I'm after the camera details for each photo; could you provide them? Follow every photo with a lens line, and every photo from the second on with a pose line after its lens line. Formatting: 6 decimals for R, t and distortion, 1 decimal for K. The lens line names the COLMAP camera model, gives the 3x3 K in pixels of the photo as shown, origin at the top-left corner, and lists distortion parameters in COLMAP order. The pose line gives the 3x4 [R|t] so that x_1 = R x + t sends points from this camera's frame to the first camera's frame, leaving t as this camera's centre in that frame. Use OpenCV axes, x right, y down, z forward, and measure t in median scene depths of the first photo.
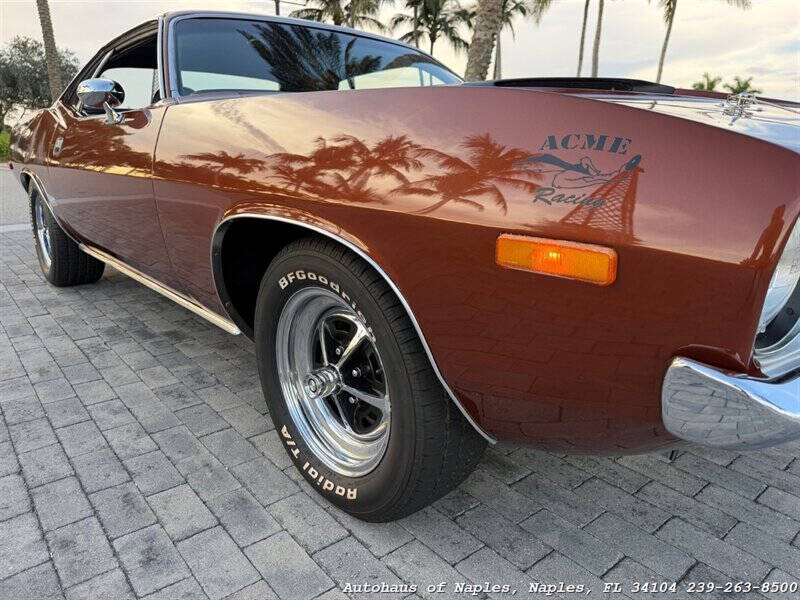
lens RADIAL K [[561.6, 0, 393.6], [0, 561.6, 298.0], [0, 0, 1]] dist [-0.002493, -0.008210]
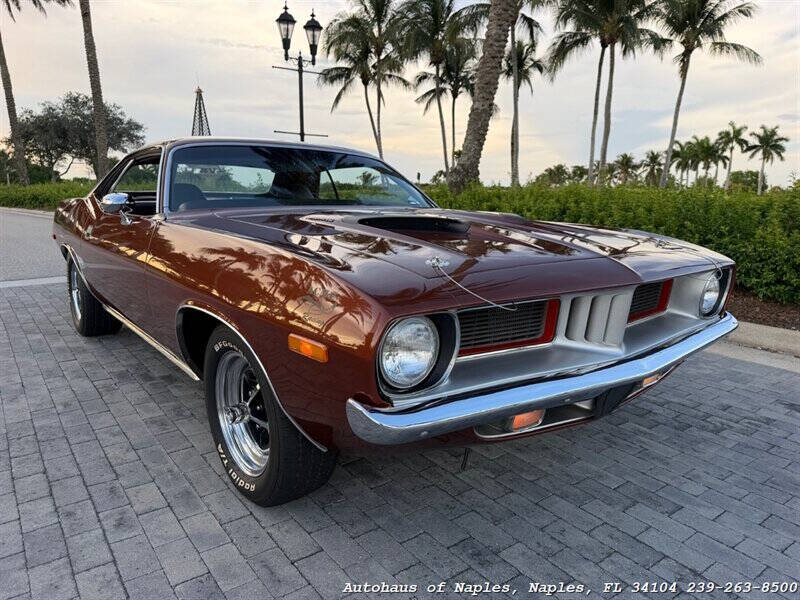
lens RADIAL K [[559.5, 0, 398.1], [0, 559.5, 298.0], [0, 0, 1]] dist [0.006656, -0.018531]
pose [[0.998931, 0.009946, -0.045133, 0.183874], [-0.013302, 0.997118, -0.074692, -0.028086], [0.044260, 0.075212, 0.996185, -0.260856]]
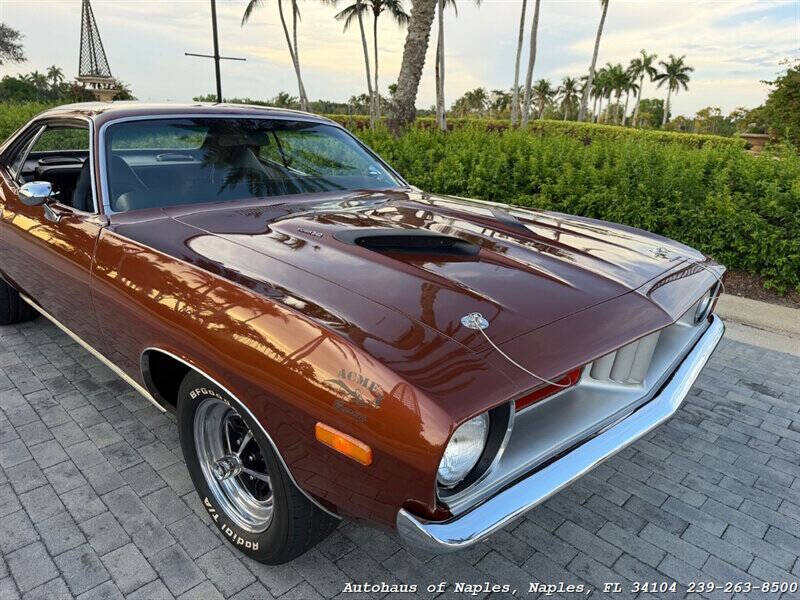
lens RADIAL K [[561.4, 0, 402.1], [0, 561.4, 296.4], [0, 0, 1]] dist [-0.003839, -0.003744]
pose [[0.994531, -0.013344, 0.103581, 0.068228], [0.007863, 0.998556, 0.053147, -0.163765], [-0.104141, -0.052042, 0.993200, -0.175440]]
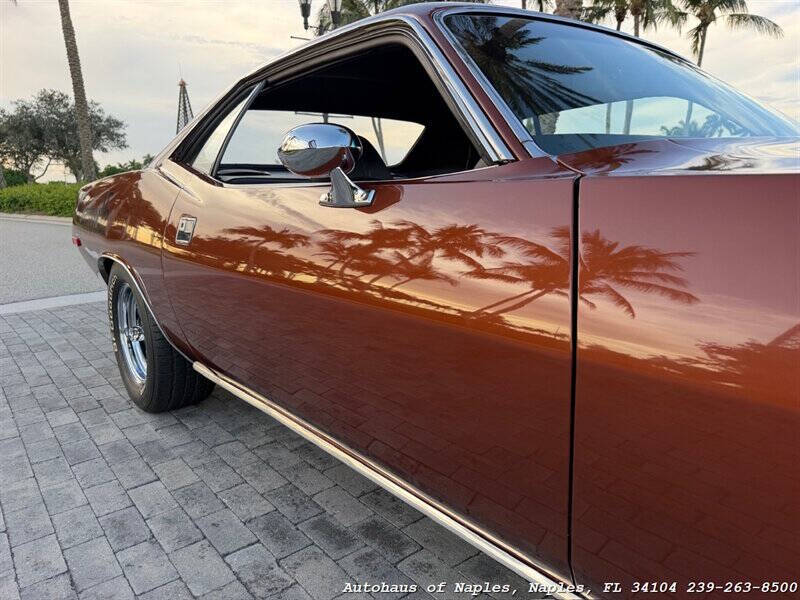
lens RADIAL K [[559.5, 0, 398.1], [0, 559.5, 298.0], [0, 0, 1]] dist [0.006656, -0.018531]
pose [[0.999463, -0.026680, -0.019038, -0.339445], [0.025426, 0.997671, -0.063291, -0.144070], [0.020682, 0.062773, 0.997813, 0.365445]]
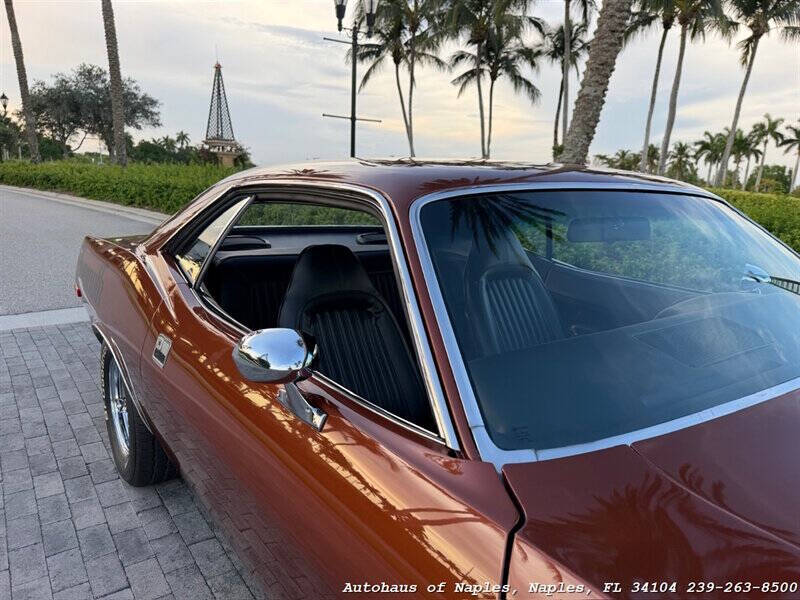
lens RADIAL K [[562.0, 0, 392.2], [0, 562.0, 302.3], [0, 0, 1]] dist [-0.007132, -0.002294]
pose [[0.996822, 0.045909, -0.065105, -0.305920], [-0.048449, 0.998103, -0.037982, -0.308611], [0.063238, 0.041016, 0.997155, 0.389114]]
